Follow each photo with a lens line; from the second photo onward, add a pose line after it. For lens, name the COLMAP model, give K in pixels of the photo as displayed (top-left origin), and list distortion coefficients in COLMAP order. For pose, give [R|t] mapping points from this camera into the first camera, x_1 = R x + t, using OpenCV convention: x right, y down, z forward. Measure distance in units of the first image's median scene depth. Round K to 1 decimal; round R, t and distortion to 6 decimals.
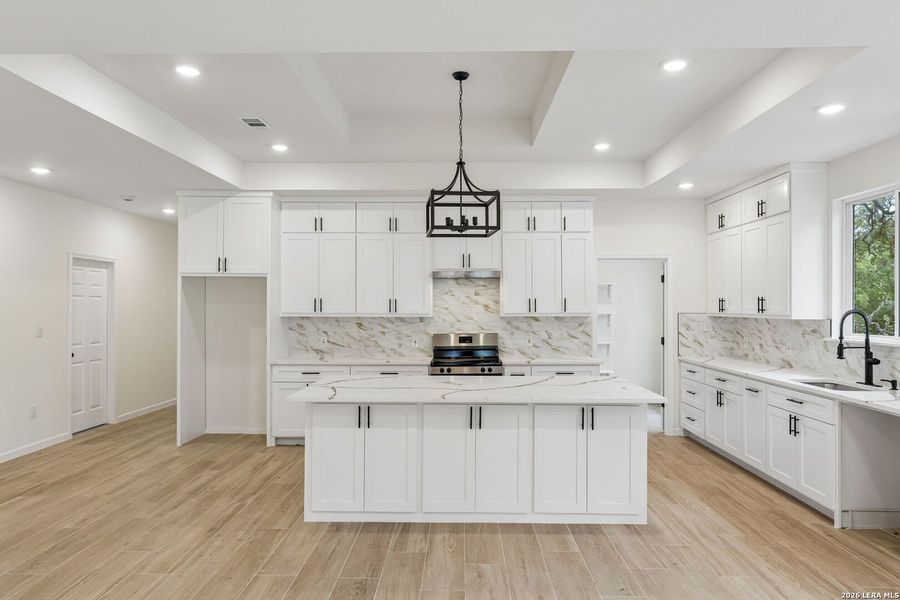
lens RADIAL K [[563.7, 0, 425.7], [0, 563.7, 304.1], [0, 0, 1]] dist [-0.000689, -0.003649]
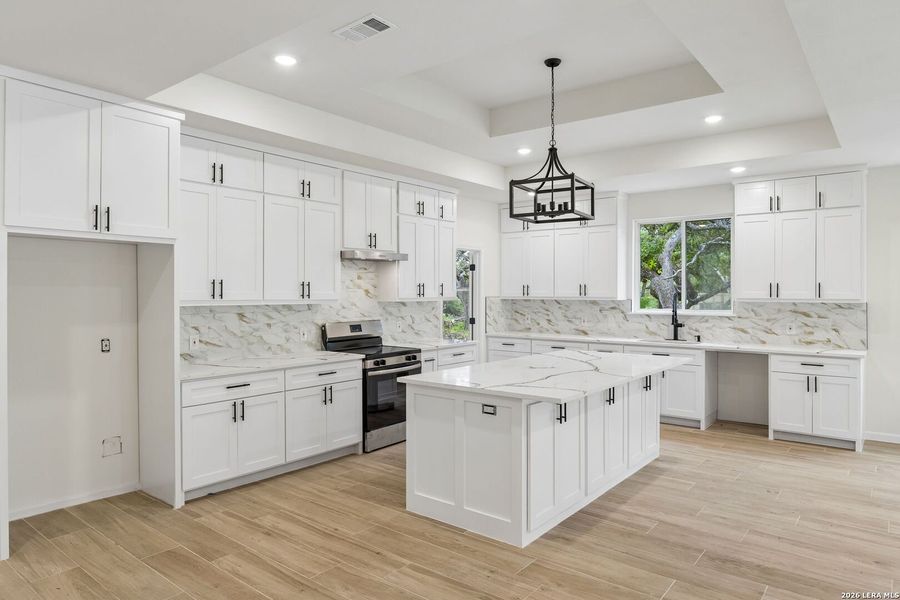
lens RADIAL K [[563.7, 0, 439.0], [0, 563.7, 292.8], [0, 0, 1]] dist [-0.000689, -0.003649]
pose [[0.617466, -0.001334, 0.786596, -0.582304], [-0.001949, 0.999993, 0.003226, 0.003611], [-0.786595, -0.003526, 0.617459, 0.358656]]
